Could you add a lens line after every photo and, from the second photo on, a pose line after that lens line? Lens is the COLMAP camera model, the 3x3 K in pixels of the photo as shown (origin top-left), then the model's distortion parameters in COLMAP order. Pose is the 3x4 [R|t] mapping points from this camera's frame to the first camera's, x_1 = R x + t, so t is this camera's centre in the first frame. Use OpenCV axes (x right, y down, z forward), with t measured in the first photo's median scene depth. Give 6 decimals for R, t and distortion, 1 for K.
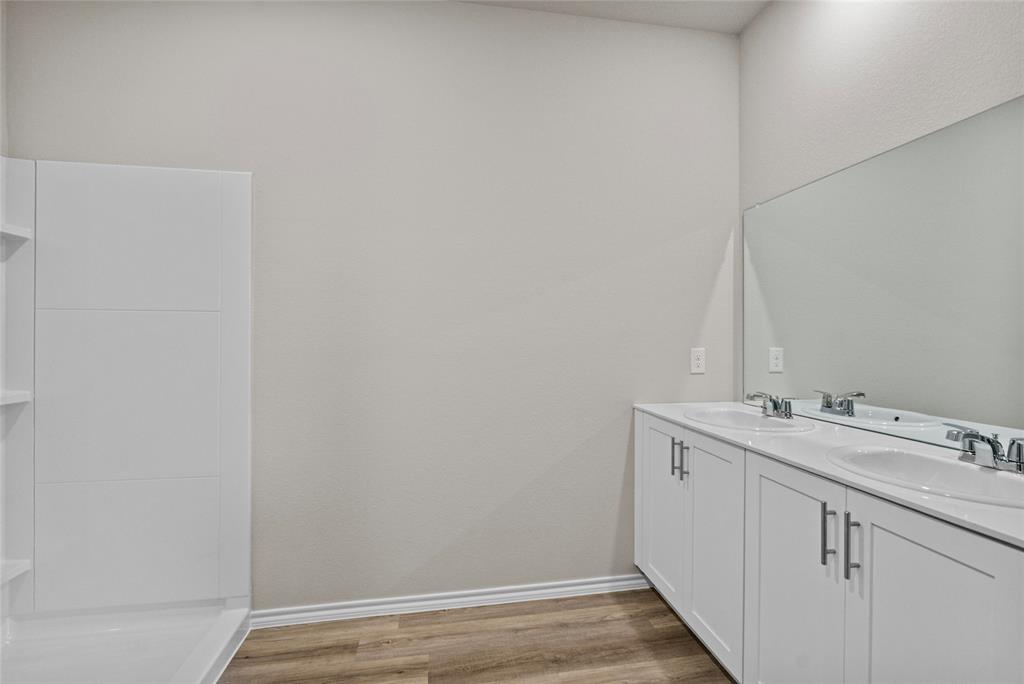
lens RADIAL K [[454.8, 0, 512.8], [0, 454.8, 342.7], [0, 0, 1]] dist [-0.002238, 0.000919]
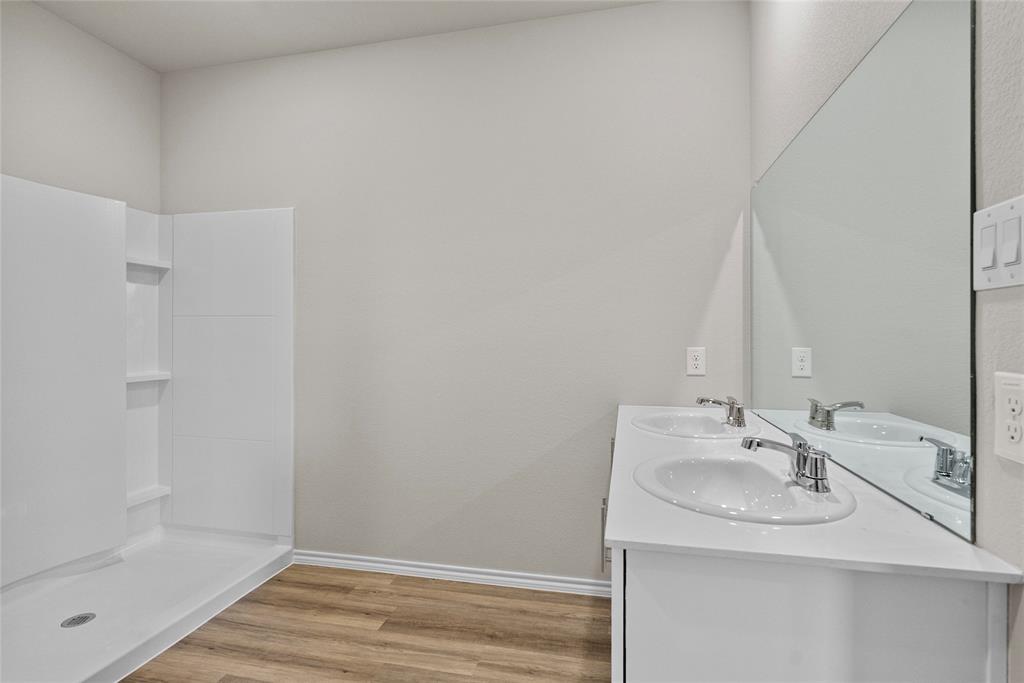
lens RADIAL K [[496.6, 0, 510.6], [0, 496.6, 339.8], [0, 0, 1]] dist [0.001737, 0.000403]
pose [[0.925473, 0.003516, -0.378797, 0.522477], [-0.002990, 0.999994, 0.001977, -0.004179], [0.378801, -0.000697, 0.925478, -0.065616]]
